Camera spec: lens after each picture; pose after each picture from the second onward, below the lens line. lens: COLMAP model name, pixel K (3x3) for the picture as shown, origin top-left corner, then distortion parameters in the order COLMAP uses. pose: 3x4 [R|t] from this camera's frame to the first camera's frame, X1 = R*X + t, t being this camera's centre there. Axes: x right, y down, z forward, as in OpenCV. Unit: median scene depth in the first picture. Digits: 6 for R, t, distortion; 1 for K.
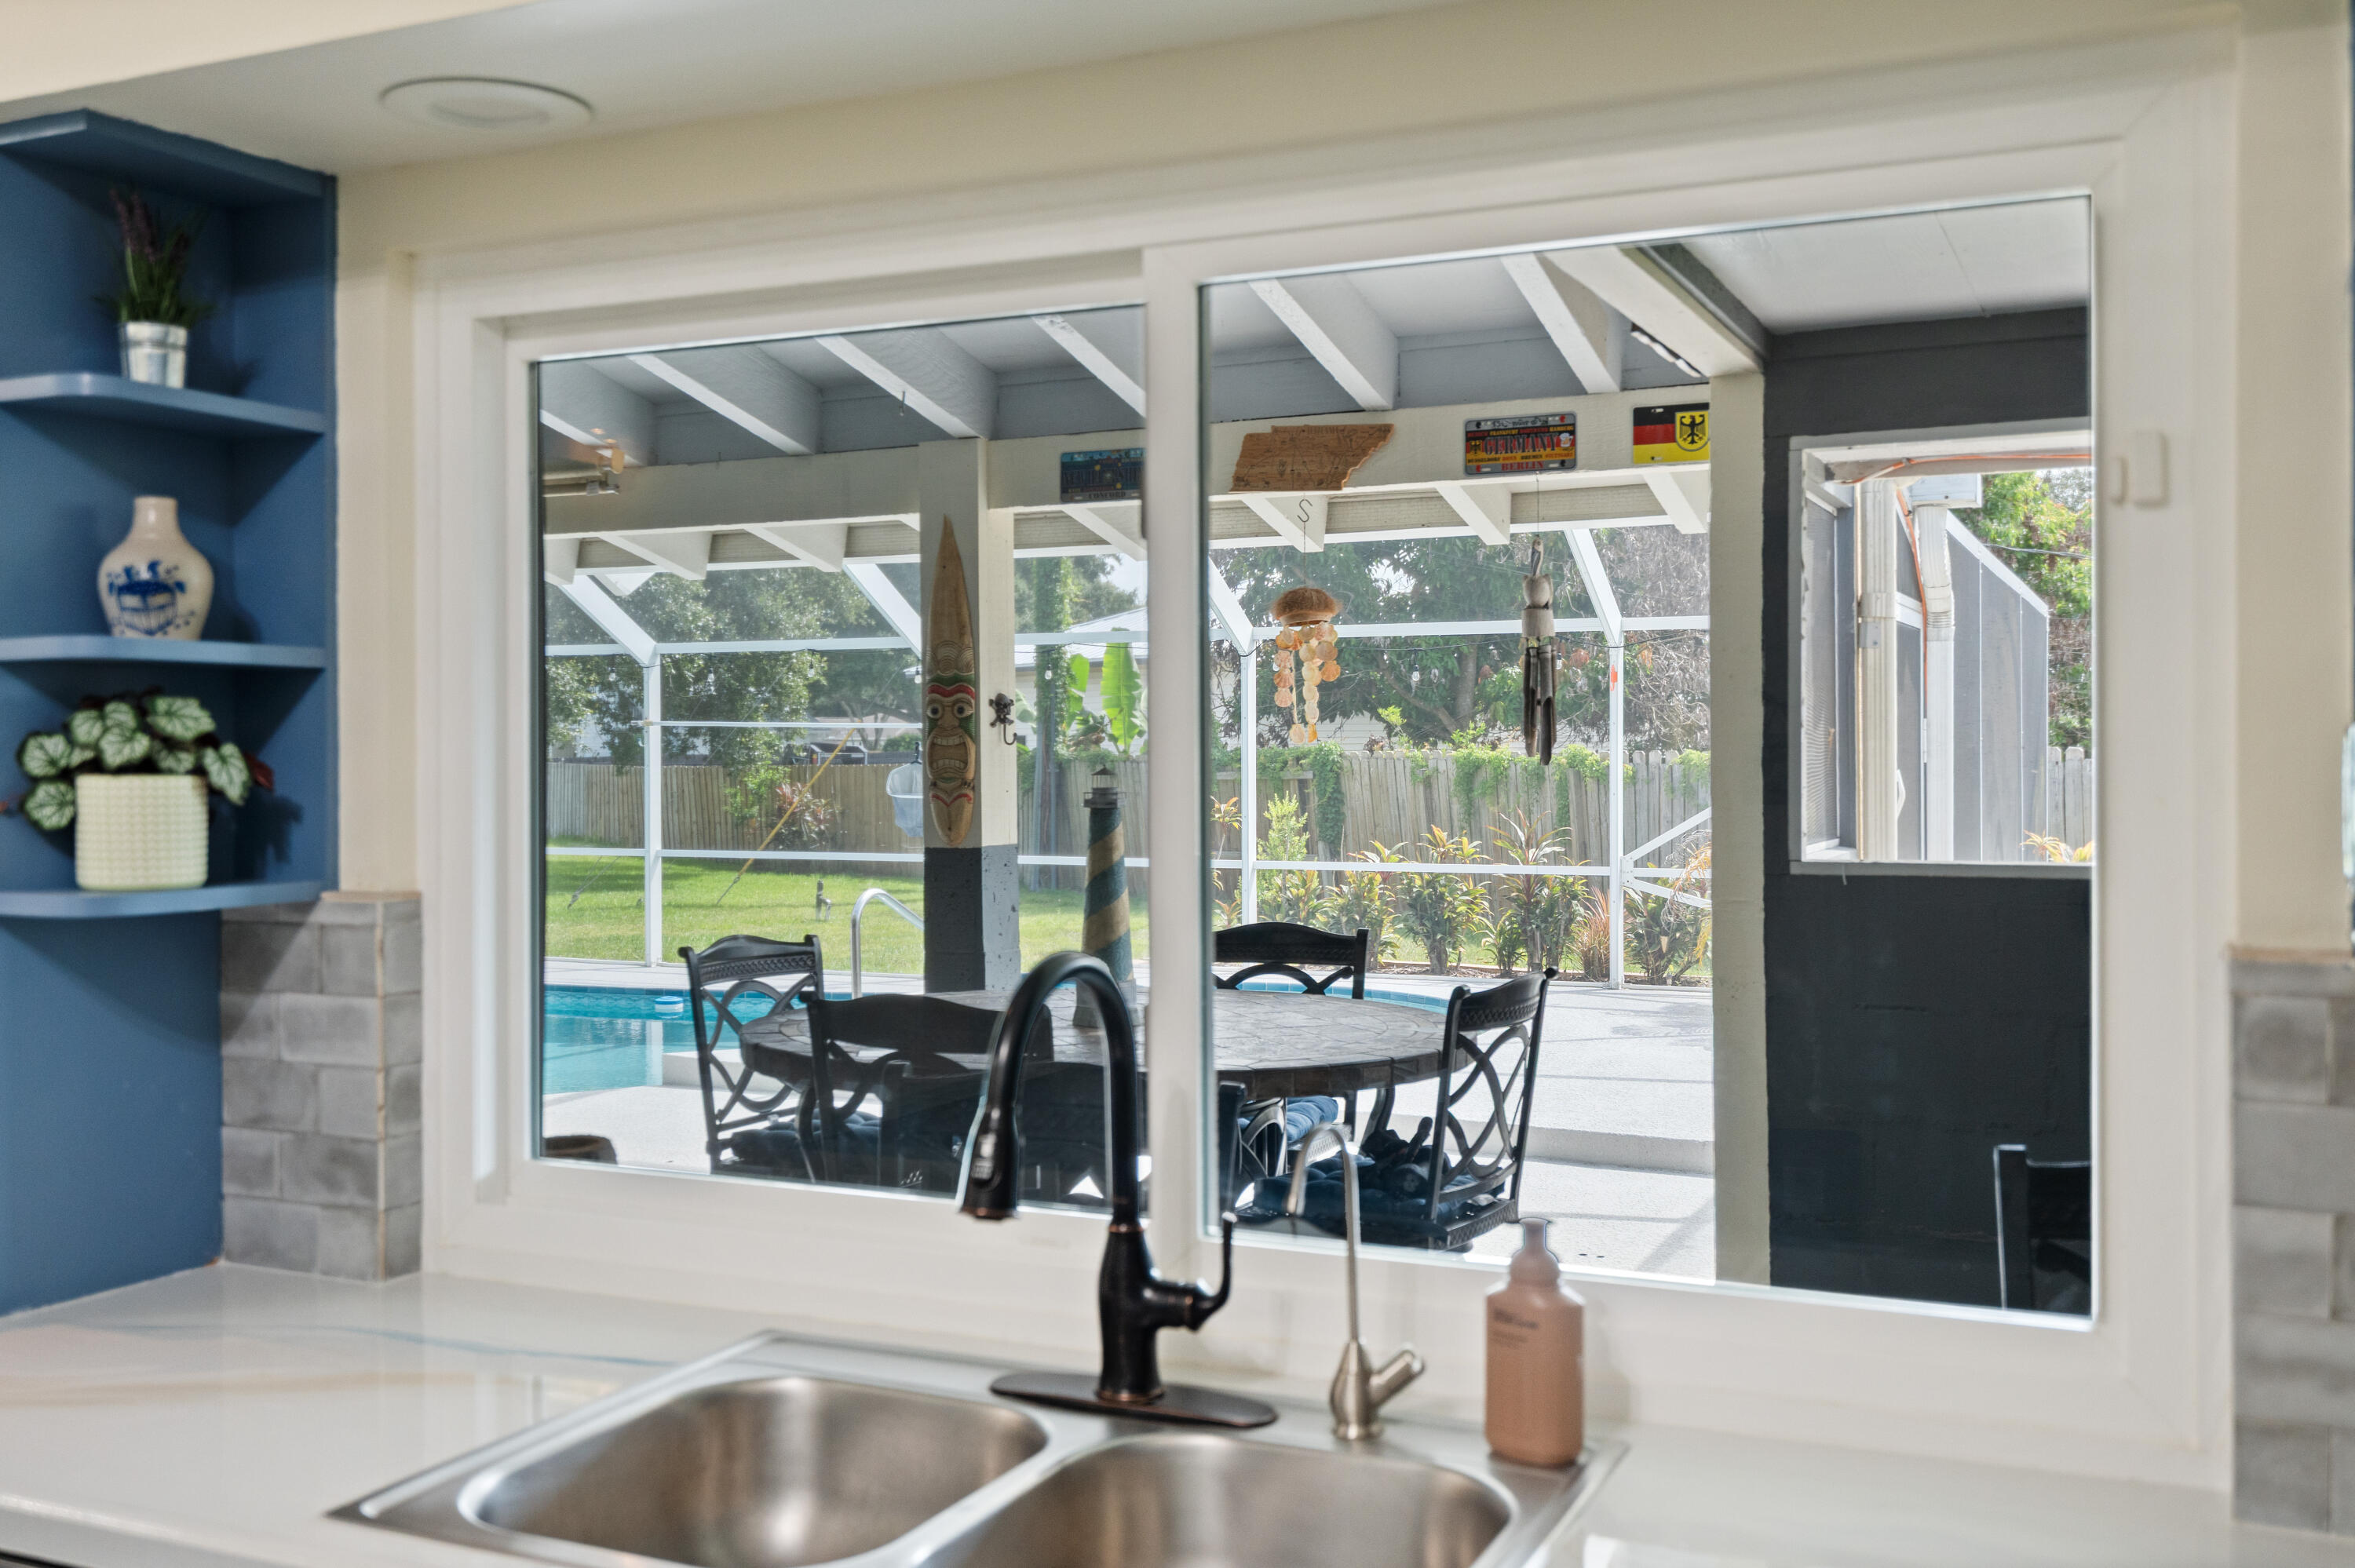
lens RADIAL K [[2168.8, 0, 1174.9], [0, 2168.8, 775.6], [0, 0, 1]] dist [0.005600, 0.000000]
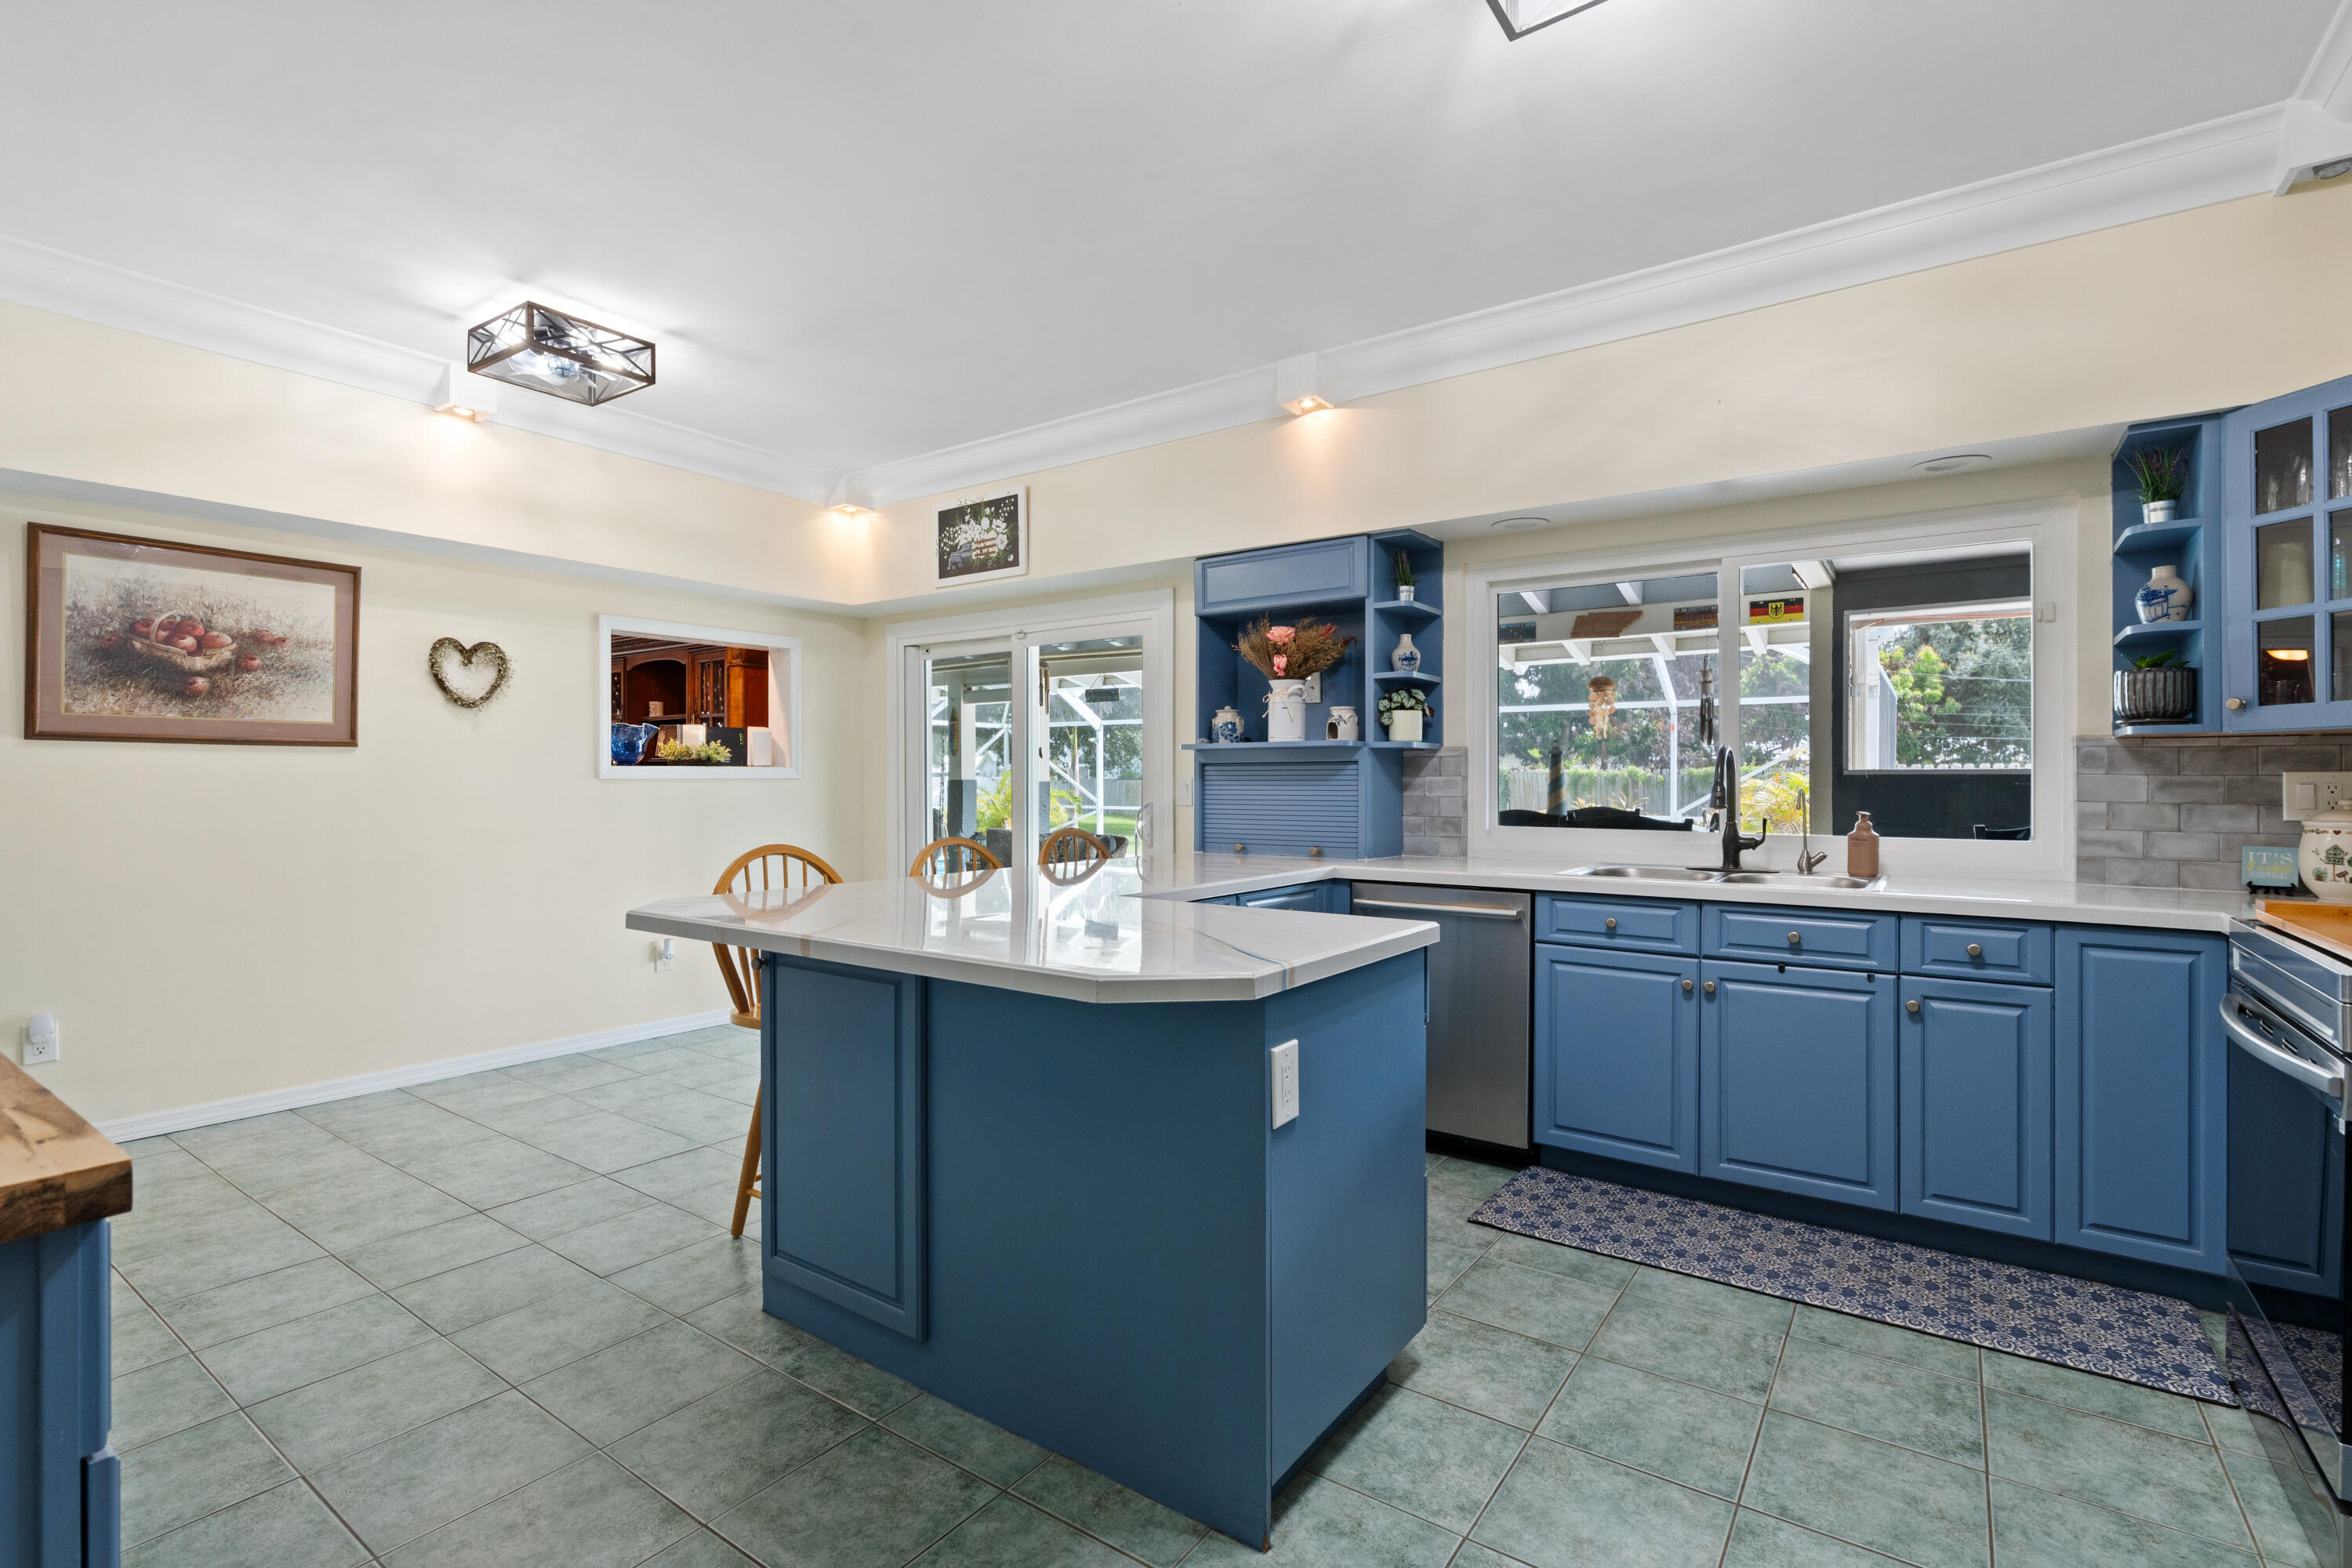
lens RADIAL K [[1076.1, 0, 1183.2], [0, 1076.1, 784.0], [0, 0, 1]] dist [-0.001798, -0.000061]
pose [[0.984039, 0.007927, -0.177776, -0.496372], [-0.009435, 0.999926, -0.007635, 0.131530], [0.177703, 0.009190, 0.984041, -0.782856]]
